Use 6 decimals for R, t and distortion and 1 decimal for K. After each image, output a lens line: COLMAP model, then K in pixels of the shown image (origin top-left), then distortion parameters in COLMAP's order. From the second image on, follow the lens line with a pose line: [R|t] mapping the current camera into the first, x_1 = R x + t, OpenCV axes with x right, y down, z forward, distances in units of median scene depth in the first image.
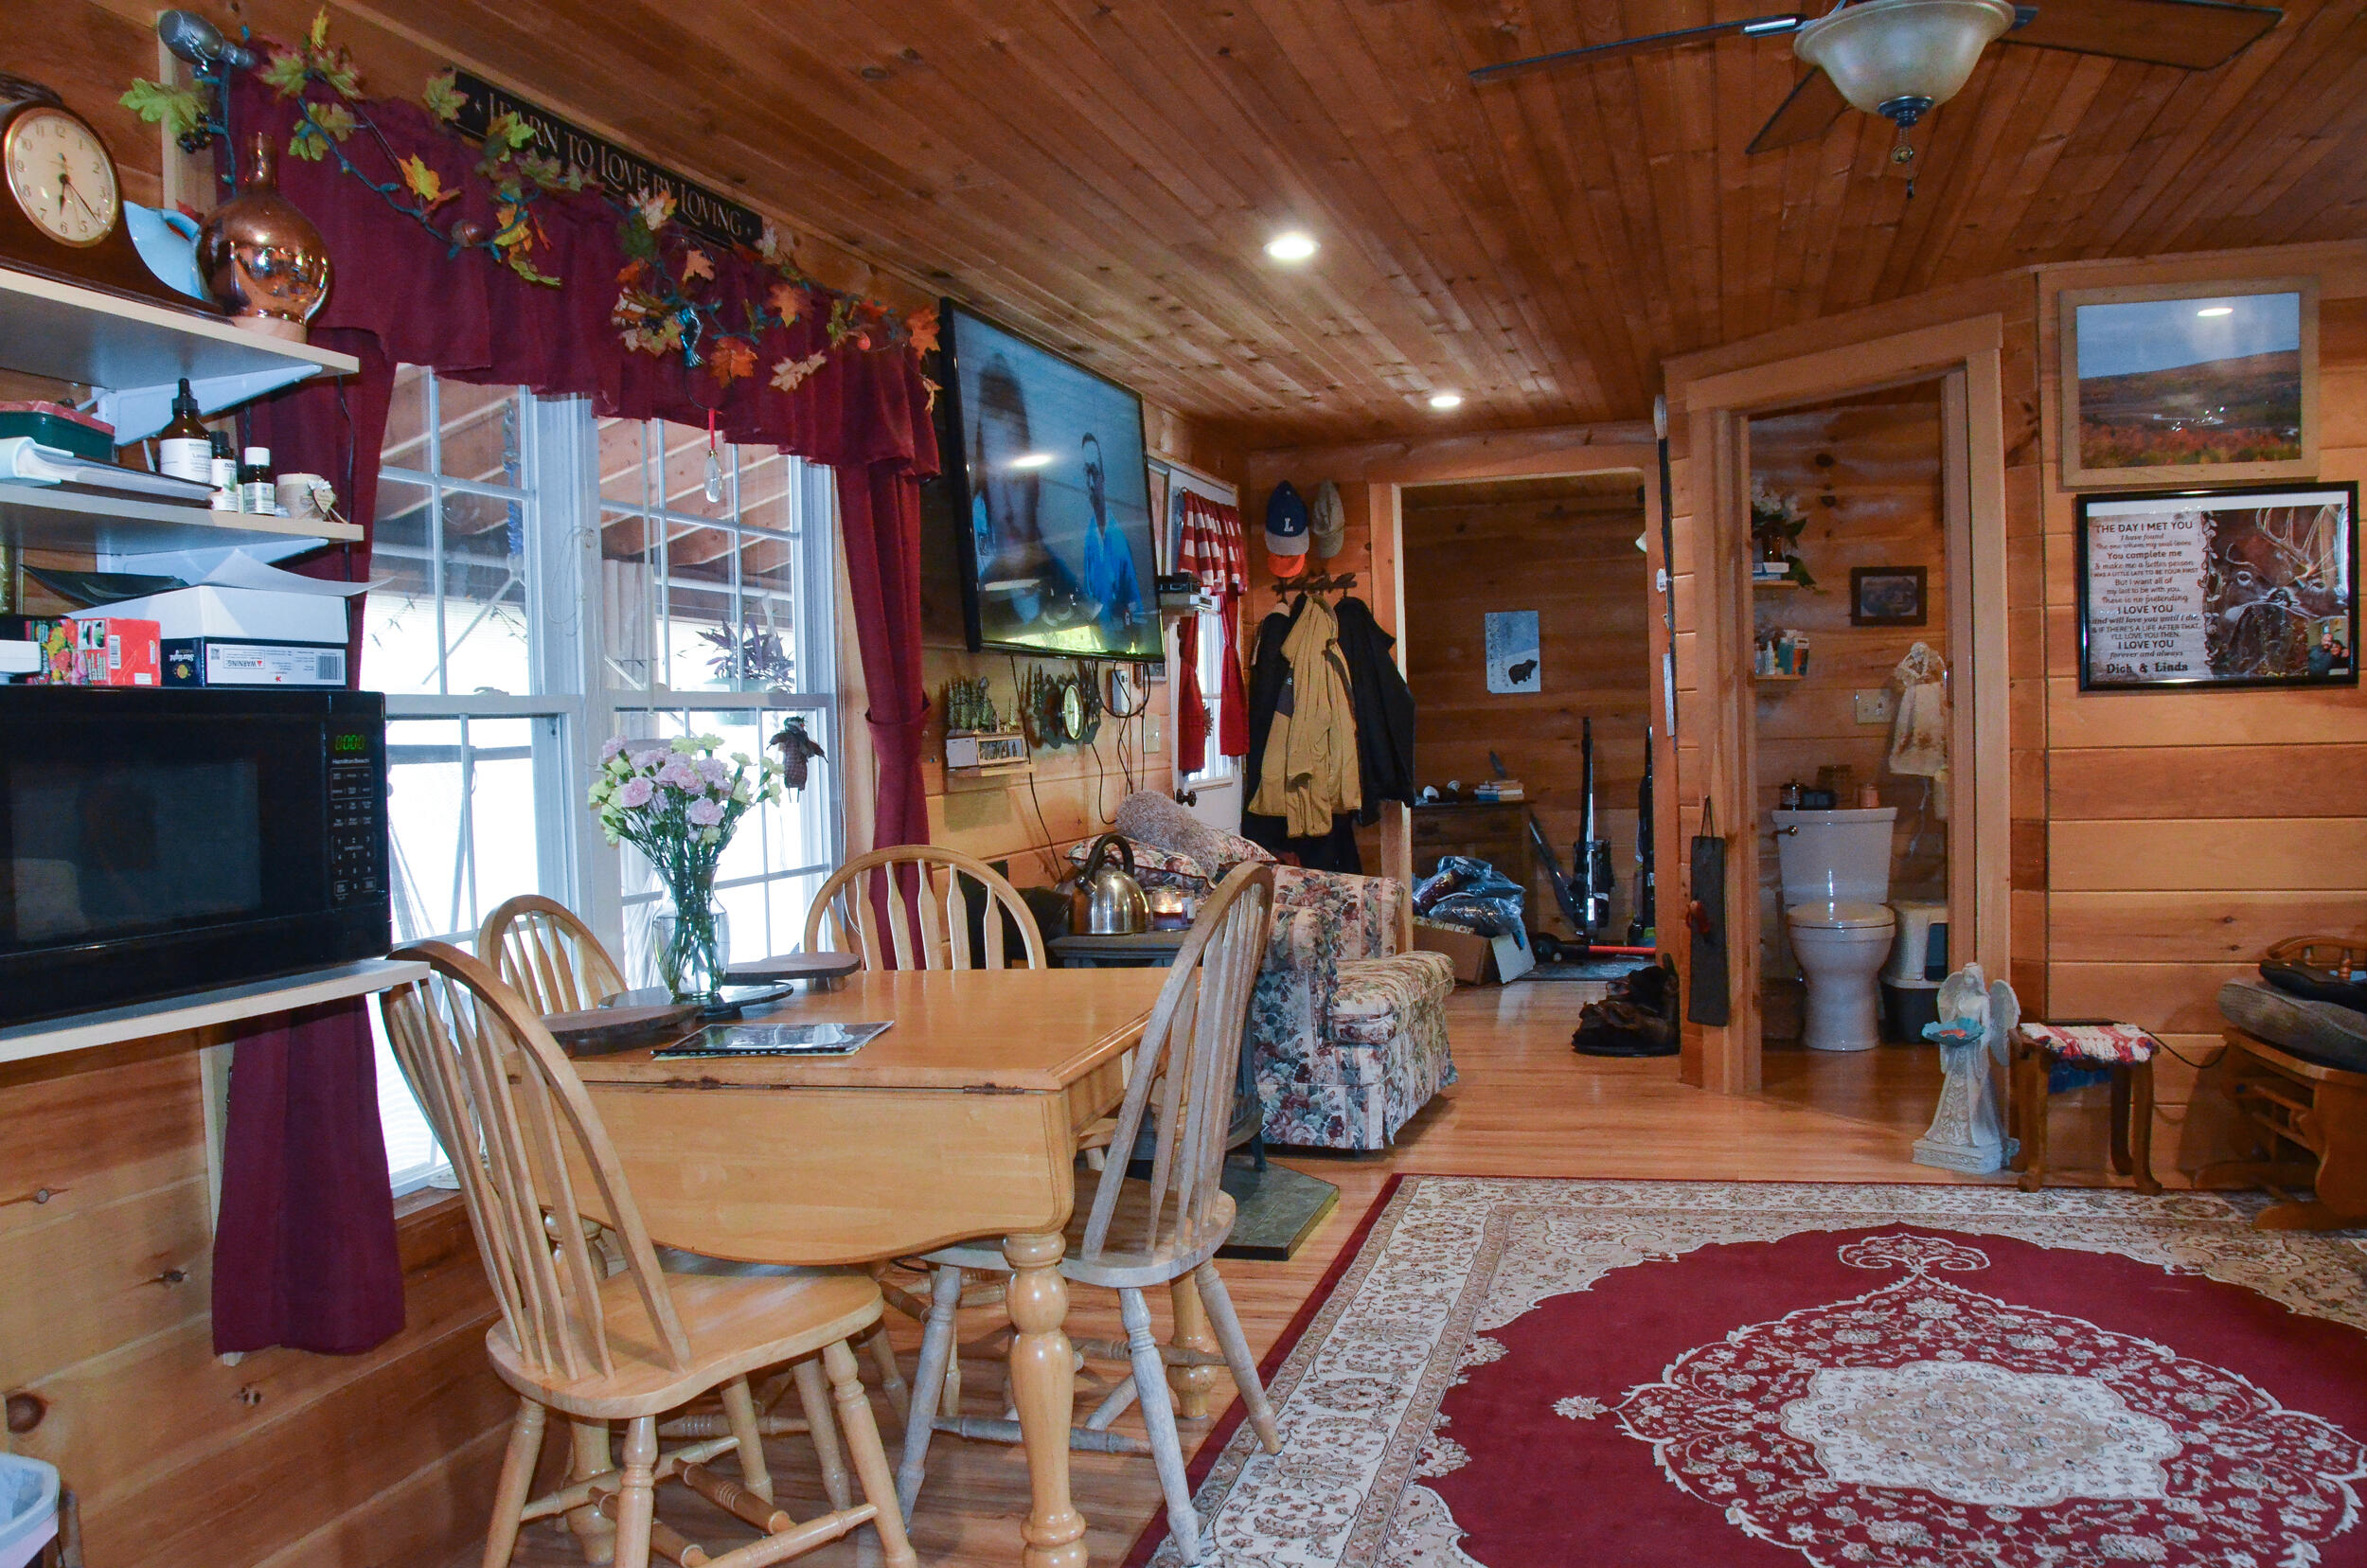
lens RADIAL K [[1832.8, 0, 1167.8], [0, 1832.8, 820.9], [0, 0, 1]] dist [-0.166841, 0.116681]
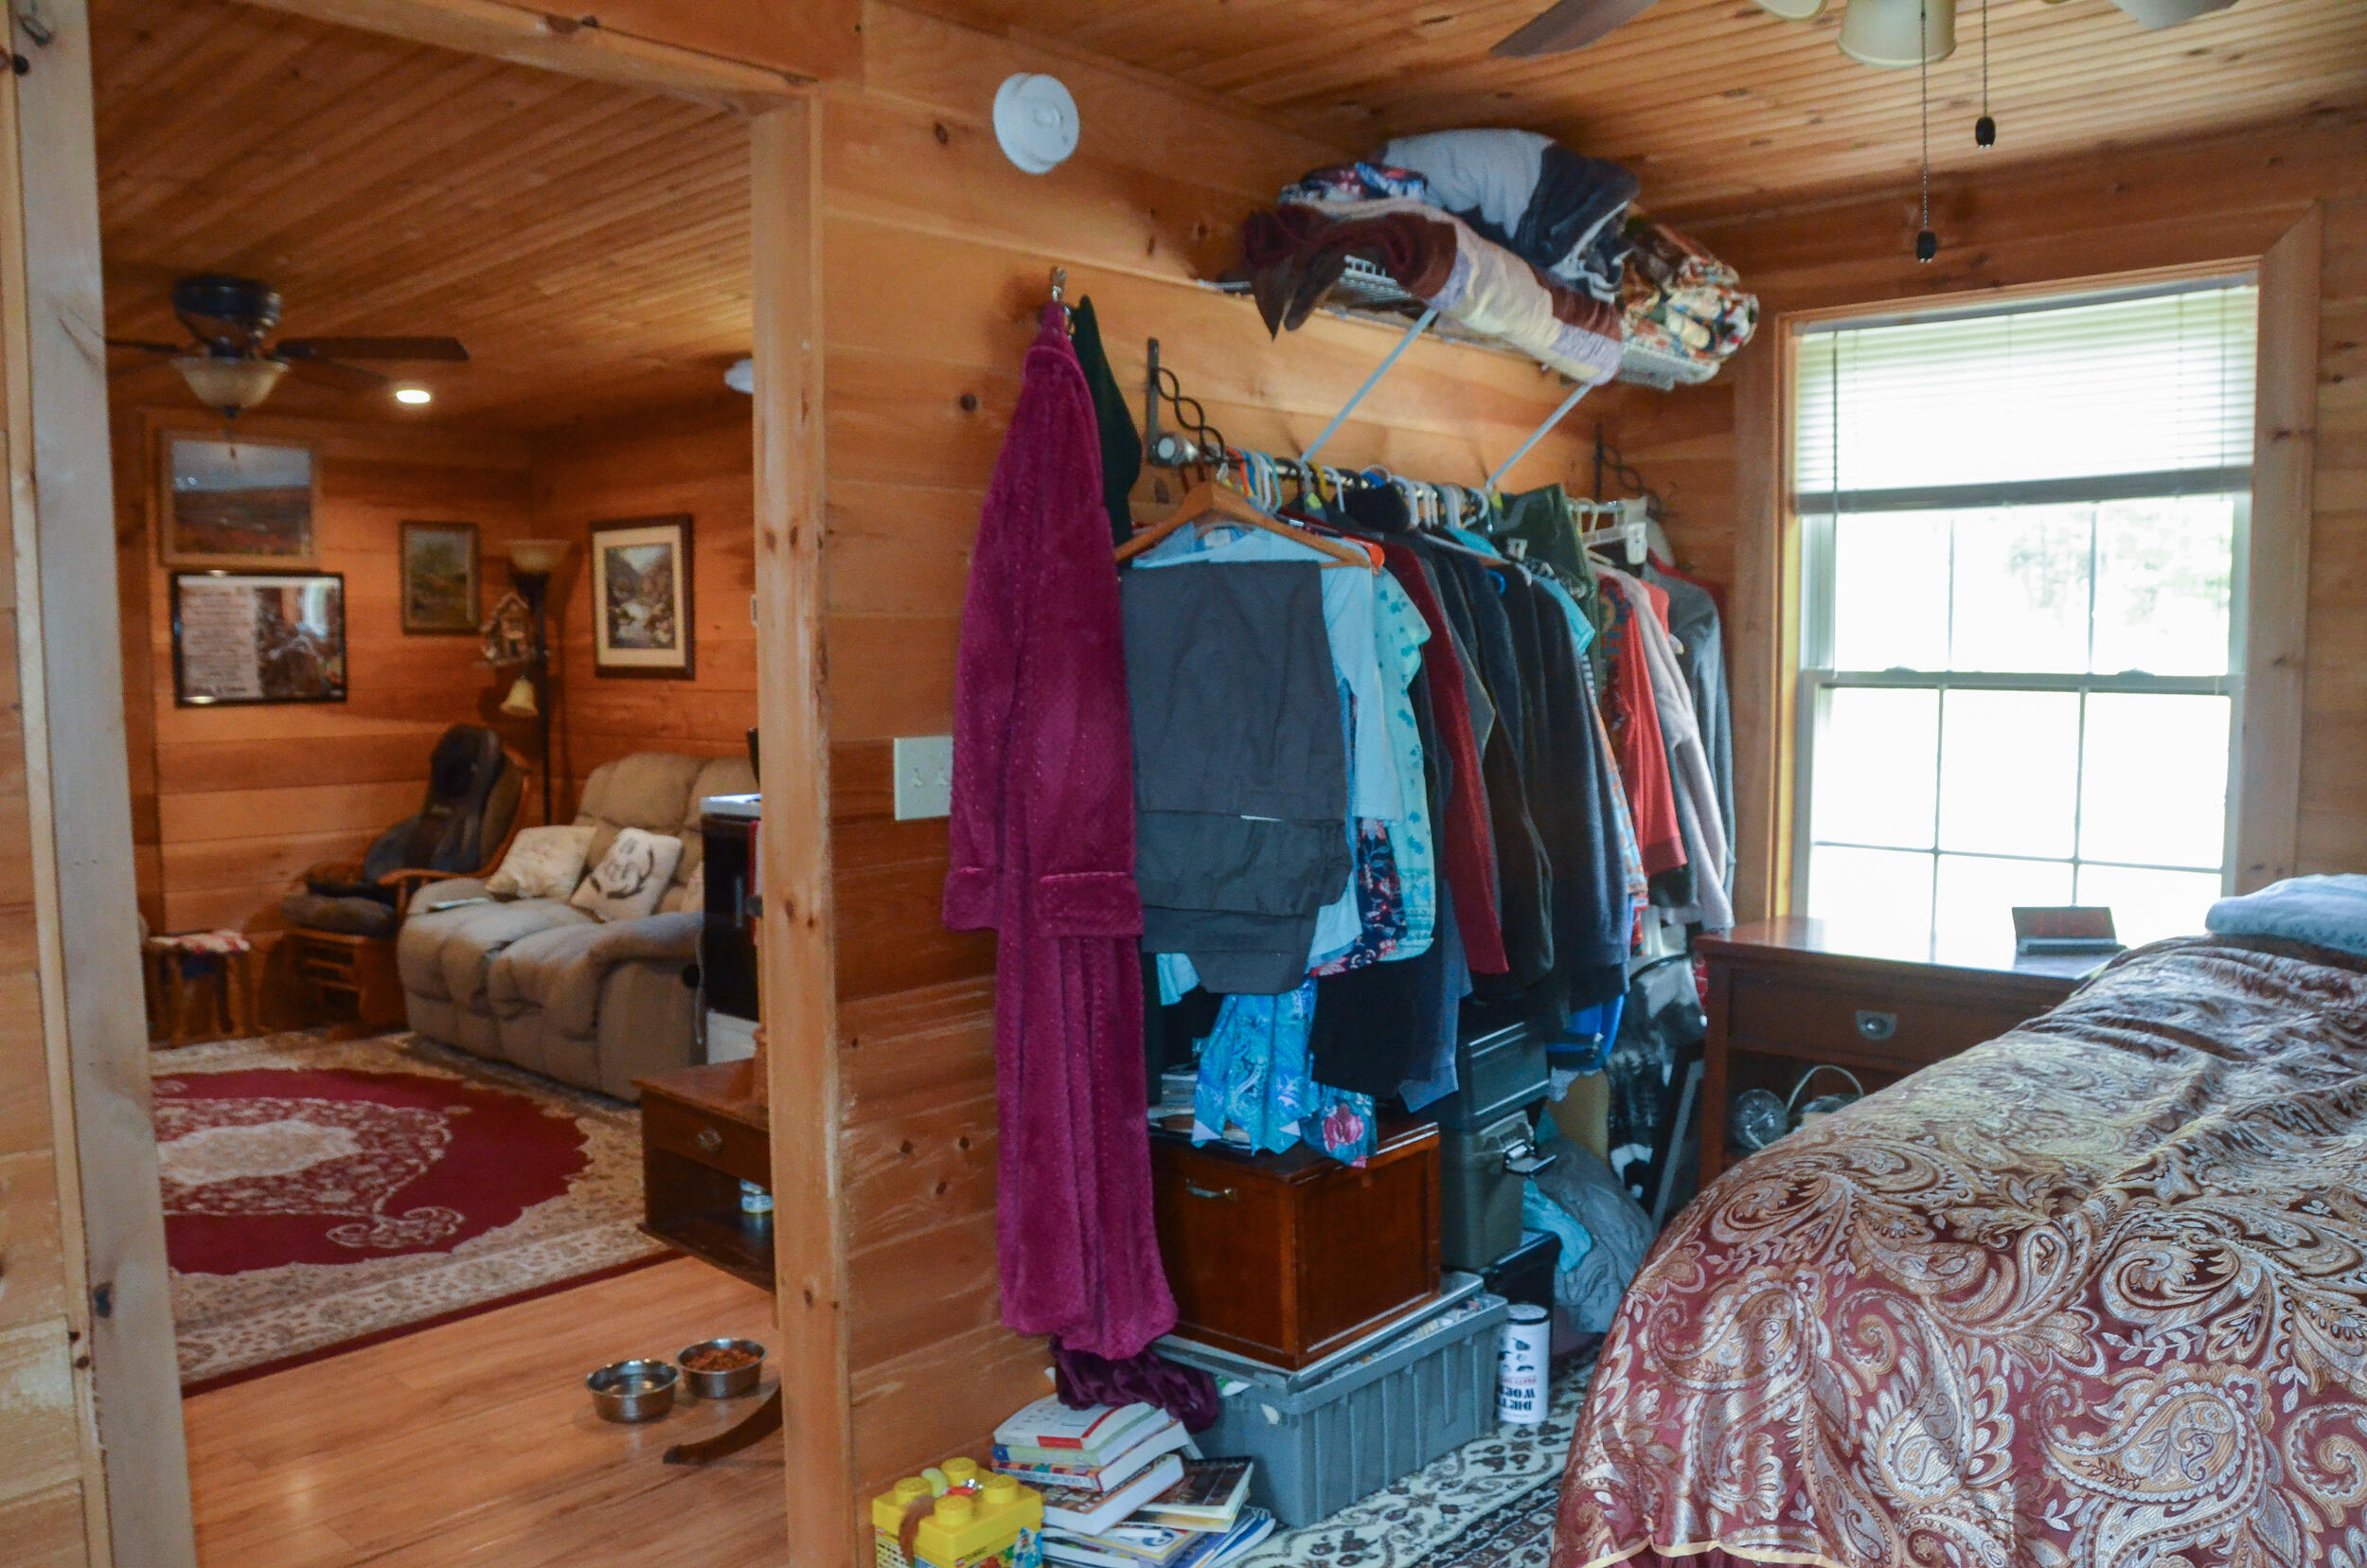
lens RADIAL K [[1816.5, 0, 1167.0], [0, 1816.5, 822.7], [0, 0, 1]] dist [-0.170114, 0.110914]
pose [[0.427266, -0.053192, 0.902560, -0.456300], [0.039760, 0.998408, 0.040019, -0.002170], [-0.903251, 0.018787, 0.428700, -0.366942]]
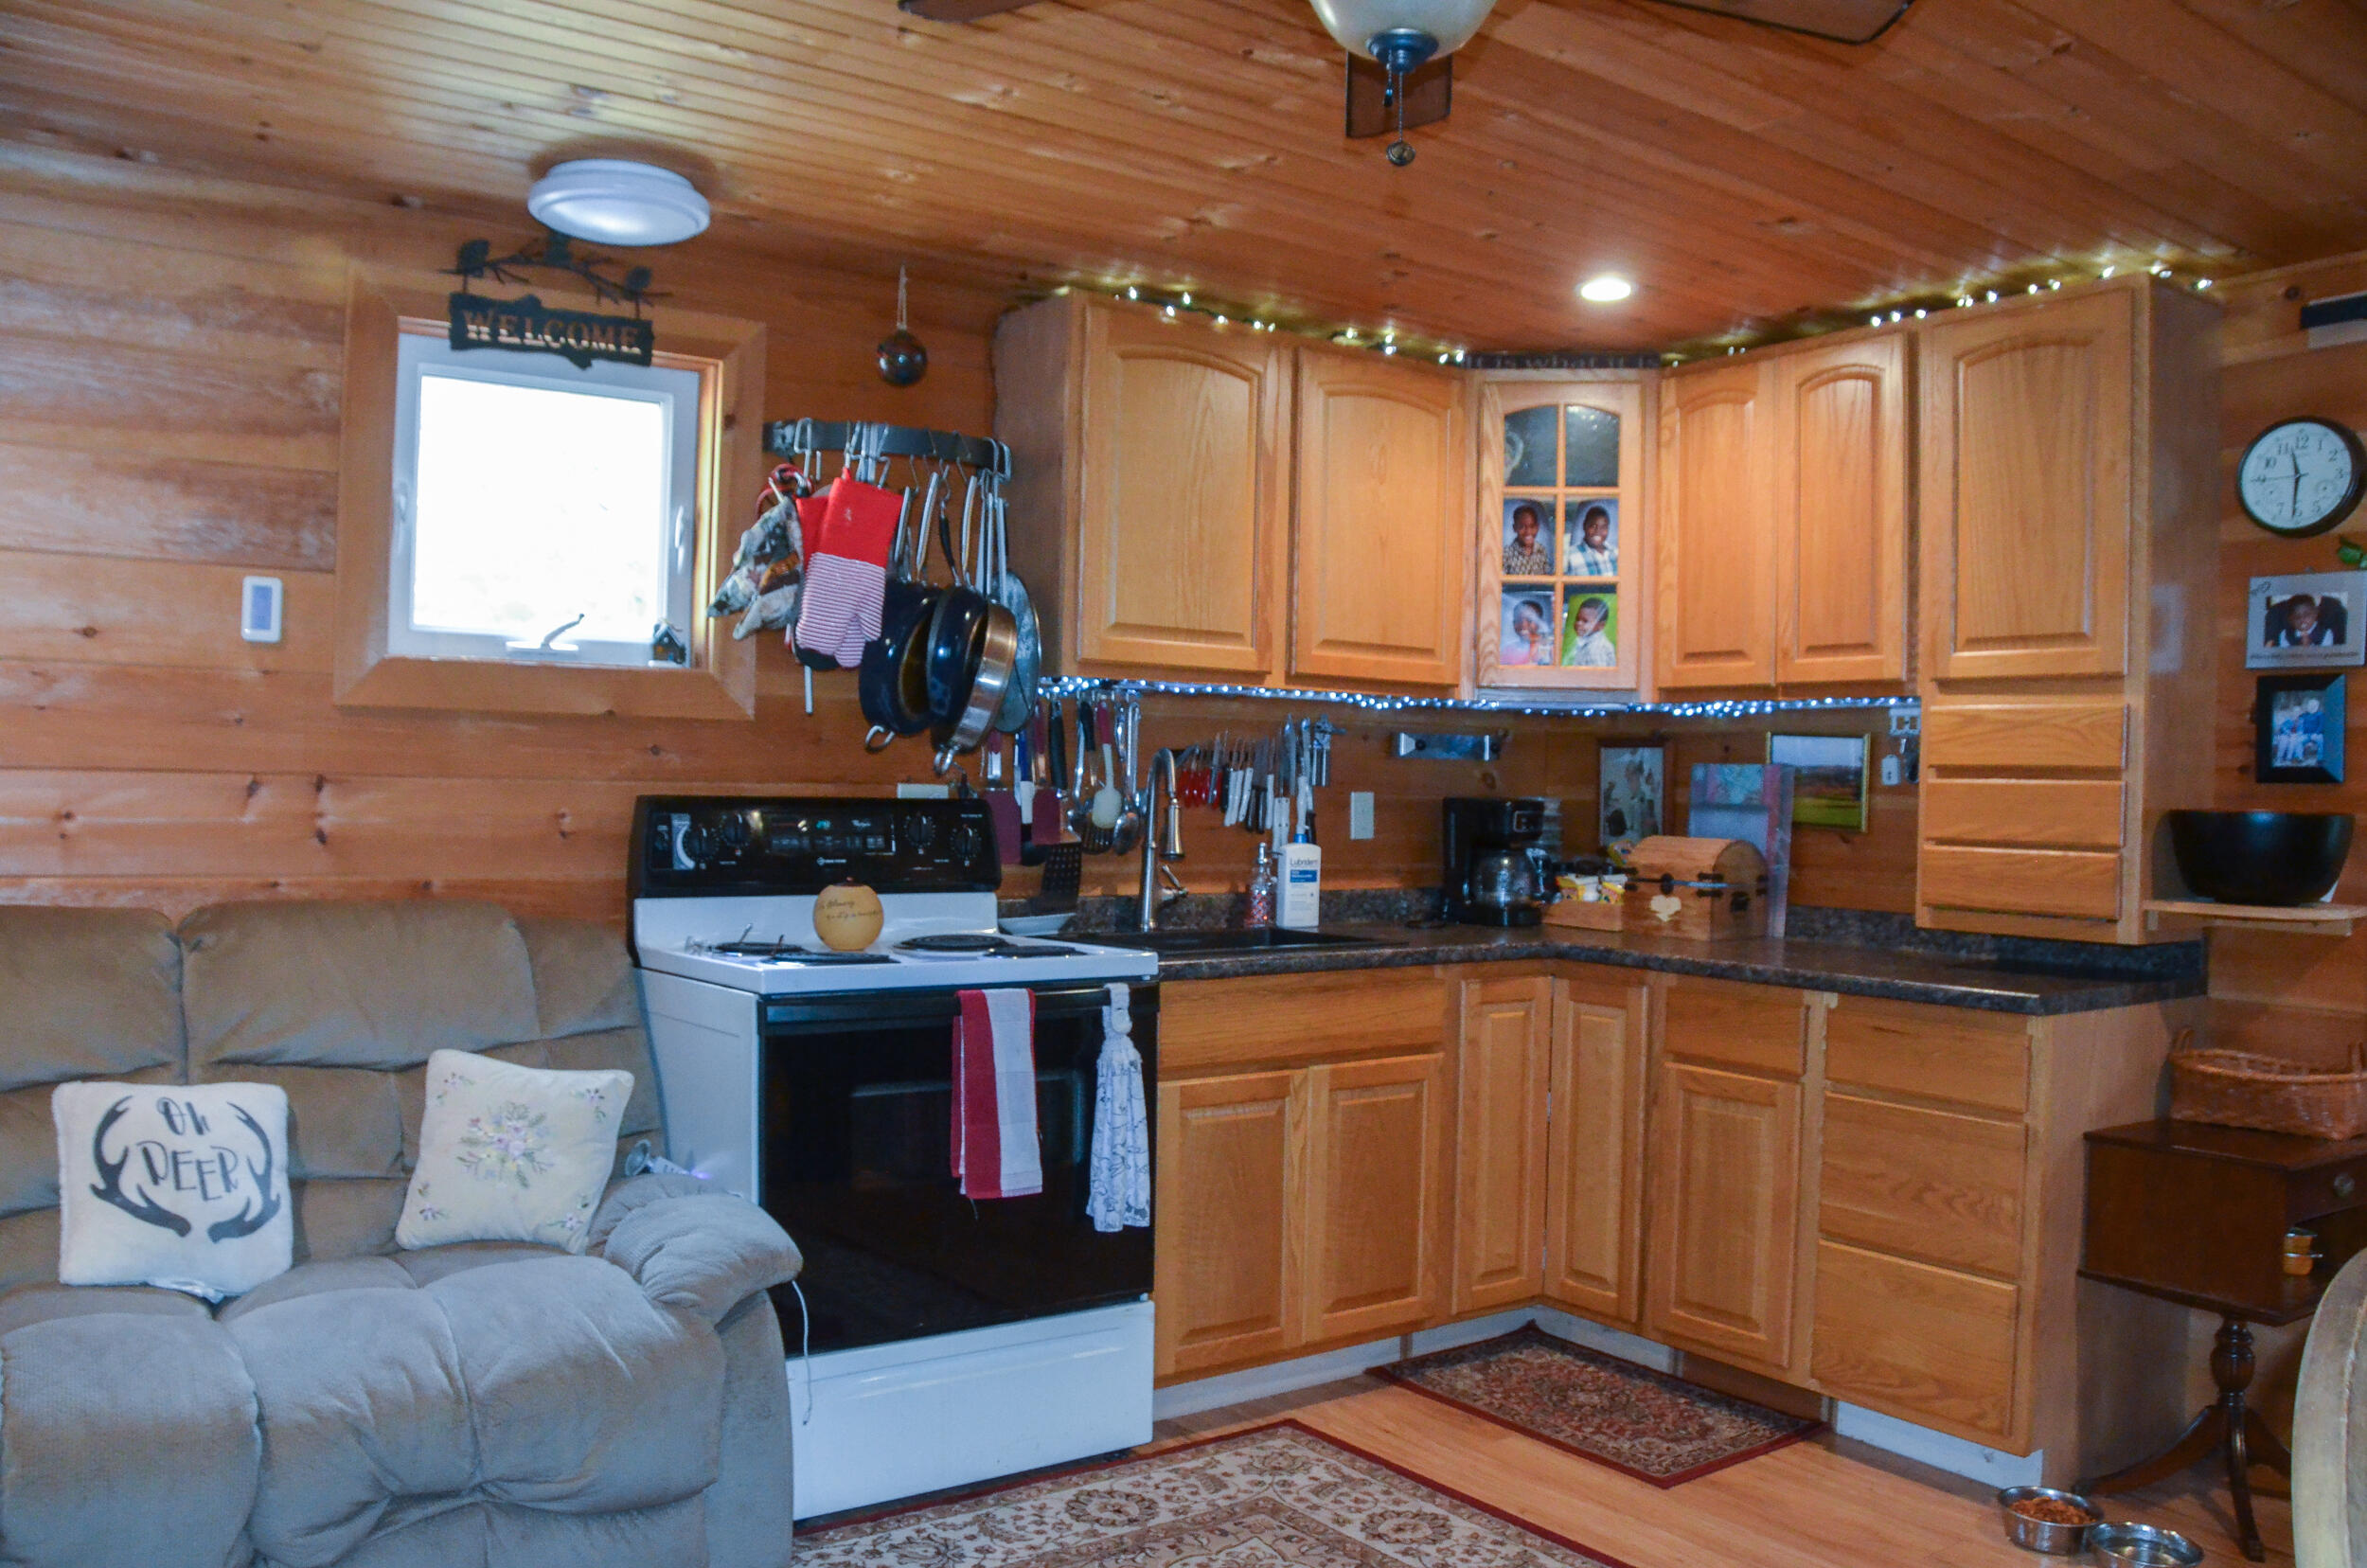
lens RADIAL K [[1816.5, 0, 1167.0], [0, 1816.5, 822.7], [0, 0, 1]] dist [-0.170114, 0.110914]
pose [[-0.789430, 0.009187, 0.613771, 0.018850], [0.039353, 0.998589, 0.035668, -0.054689], [-0.612577, 0.052312, -0.788678, 0.924517]]
